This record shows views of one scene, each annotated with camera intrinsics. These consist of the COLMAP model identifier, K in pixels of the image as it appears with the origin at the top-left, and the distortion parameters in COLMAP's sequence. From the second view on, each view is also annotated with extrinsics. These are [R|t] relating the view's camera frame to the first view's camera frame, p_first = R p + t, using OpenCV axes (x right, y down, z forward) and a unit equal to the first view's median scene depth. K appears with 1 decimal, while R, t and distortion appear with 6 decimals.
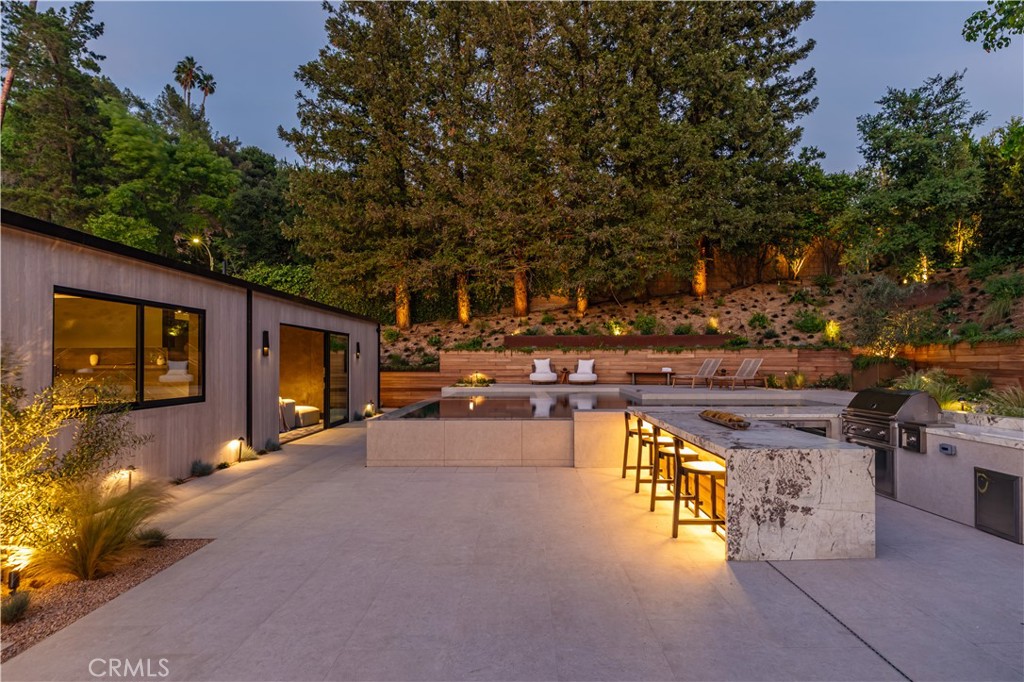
lens RADIAL K [[535.8, 0, 512.0], [0, 535.8, 341.0], [0, 0, 1]] dist [0.000023, -0.000023]
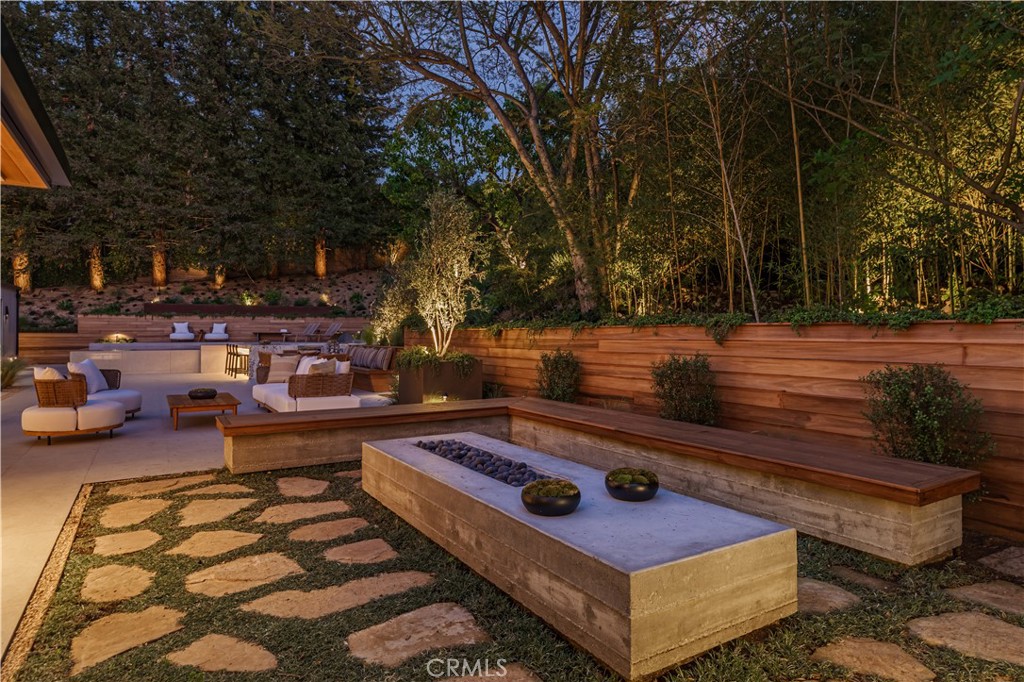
lens RADIAL K [[584.7, 0, 512.8], [0, 584.7, 325.7], [0, 0, 1]] dist [0.026186, 0.001102]
pose [[0.840799, 0.007758, 0.541292, -0.034828], [-0.022672, 0.999525, 0.020893, -0.005064], [-0.540873, -0.029839, 0.840575, -0.531230]]
